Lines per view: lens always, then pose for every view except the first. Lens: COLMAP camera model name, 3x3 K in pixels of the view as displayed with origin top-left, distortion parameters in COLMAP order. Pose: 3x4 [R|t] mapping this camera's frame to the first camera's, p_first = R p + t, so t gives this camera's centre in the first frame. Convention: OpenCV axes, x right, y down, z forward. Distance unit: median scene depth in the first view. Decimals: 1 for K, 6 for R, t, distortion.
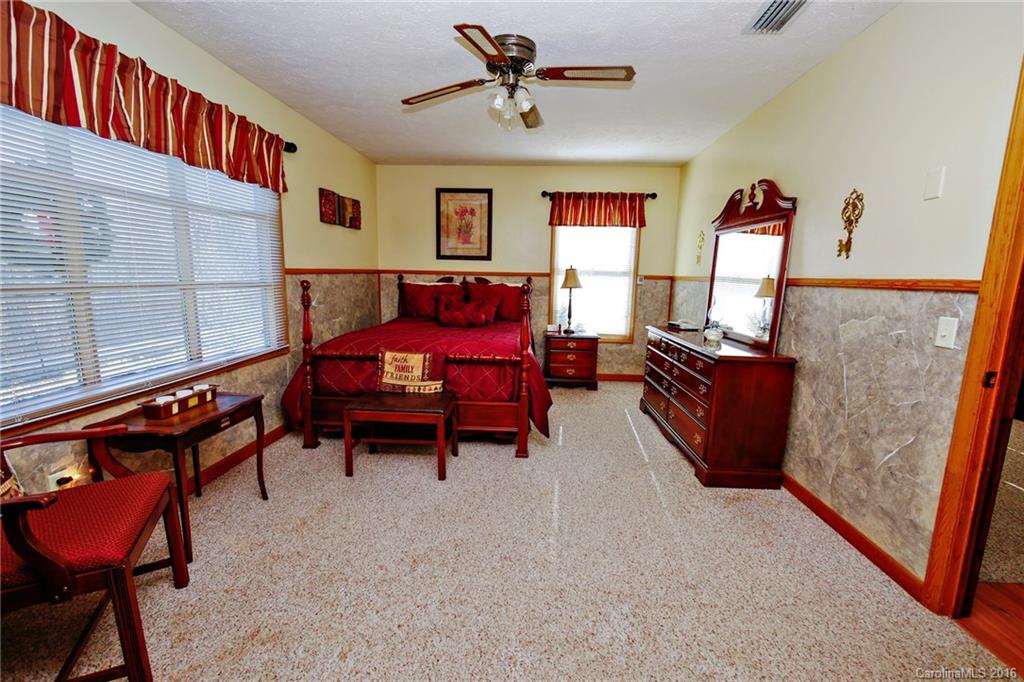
lens RADIAL K [[421.8, 0, 514.2], [0, 421.8, 339.7], [0, 0, 1]] dist [-0.006073, 0.000095]
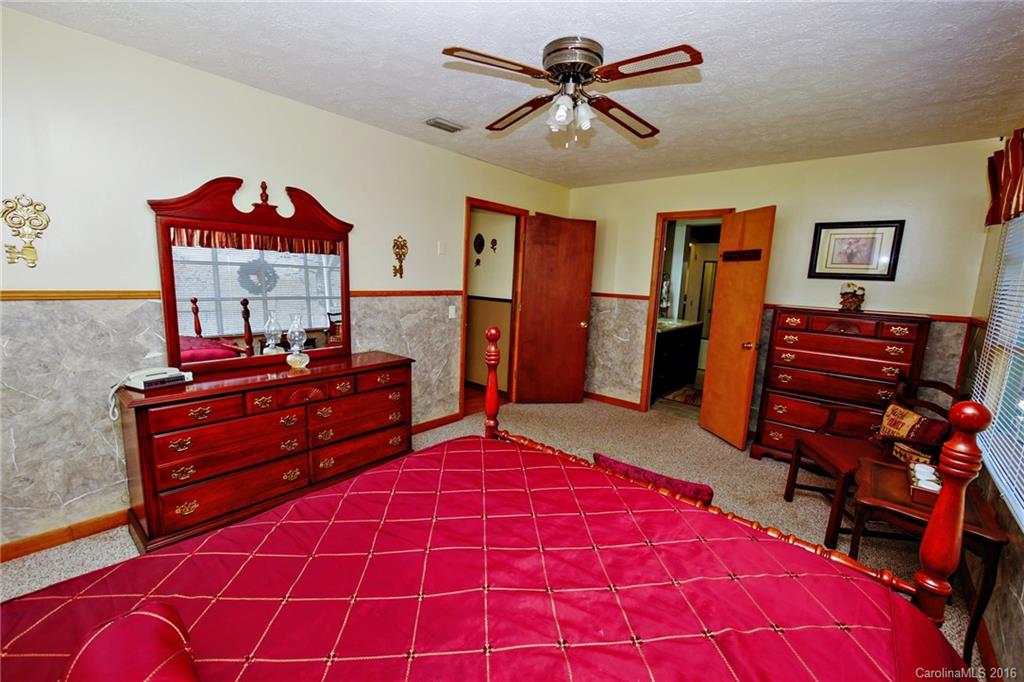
lens RADIAL K [[421.8, 0, 515.3], [0, 421.8, 341.0], [0, 0, 1]] dist [-0.006073, 0.000095]
pose [[-0.784286, -0.148066, 0.602472, -0.508811], [0.039020, 0.957407, 0.286092, -0.369268], [-0.619172, 0.247886, -0.745103, 1.803829]]
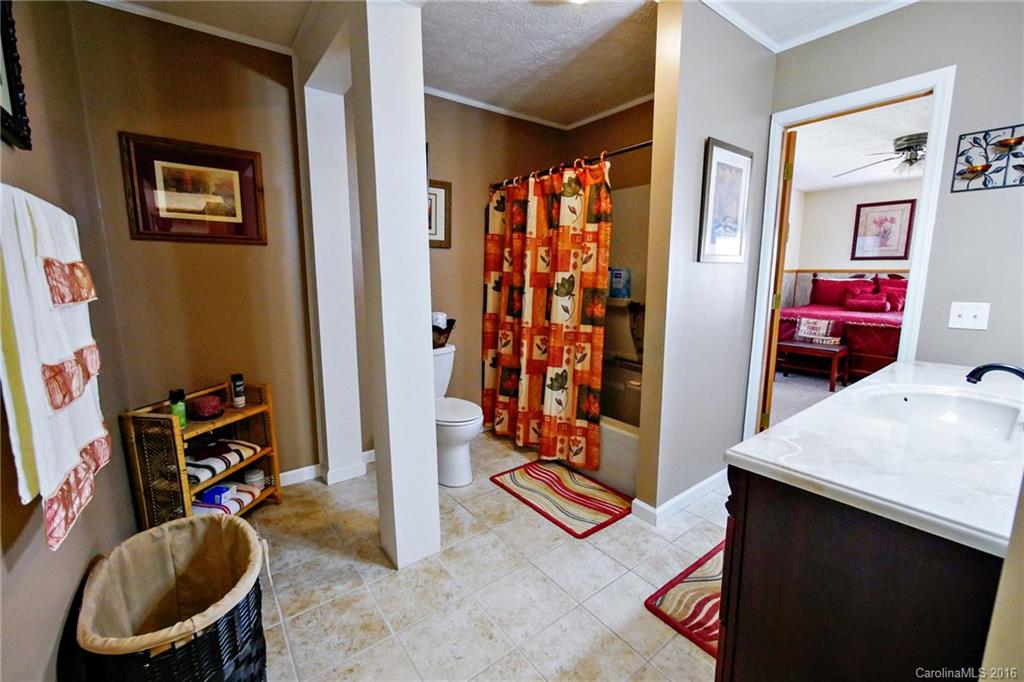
lens RADIAL K [[421.8, 0, 514.2], [0, 421.8, 337.1], [0, 0, 1]] dist [-0.006073, 0.000095]
pose [[0.648005, 0.093936, -0.755821, 0.237263], [-0.100286, 0.994248, 0.037588, 0.159791], [0.755005, 0.051441, 0.653698, -1.001351]]
